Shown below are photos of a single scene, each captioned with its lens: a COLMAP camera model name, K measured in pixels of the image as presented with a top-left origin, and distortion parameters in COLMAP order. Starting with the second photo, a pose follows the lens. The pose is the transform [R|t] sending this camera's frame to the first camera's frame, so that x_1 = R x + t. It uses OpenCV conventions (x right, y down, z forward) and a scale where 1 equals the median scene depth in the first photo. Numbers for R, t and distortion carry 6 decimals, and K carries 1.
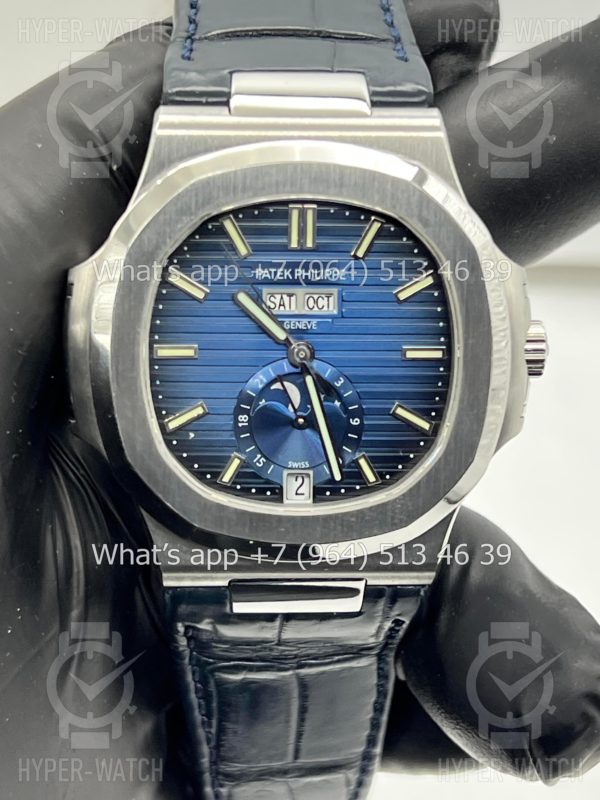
lens RADIAL K [[1780.2, 0, 300.6], [0, 1780.2, 392.0], [0, 0, 1]] dist [0.246388, 0.000000]
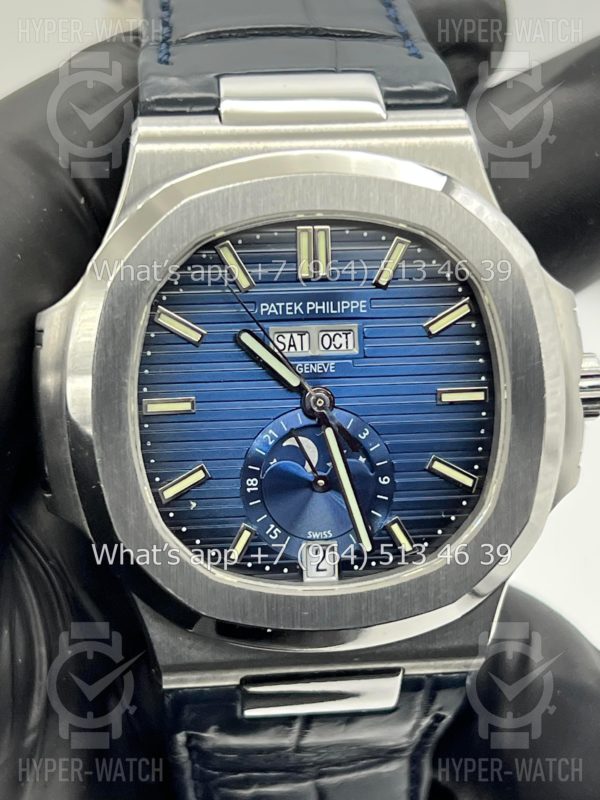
lens RADIAL K [[1780.2, 0, 295.3], [0, 1780.2, 399.3], [0, 0, 1]] dist [0.246388, 0.000000]
pose [[0.998021, -0.042659, 0.046207, -0.048818], [0.044572, 0.998156, -0.041207, 0.011211], [-0.044364, 0.043185, 0.998082, 0.159746]]
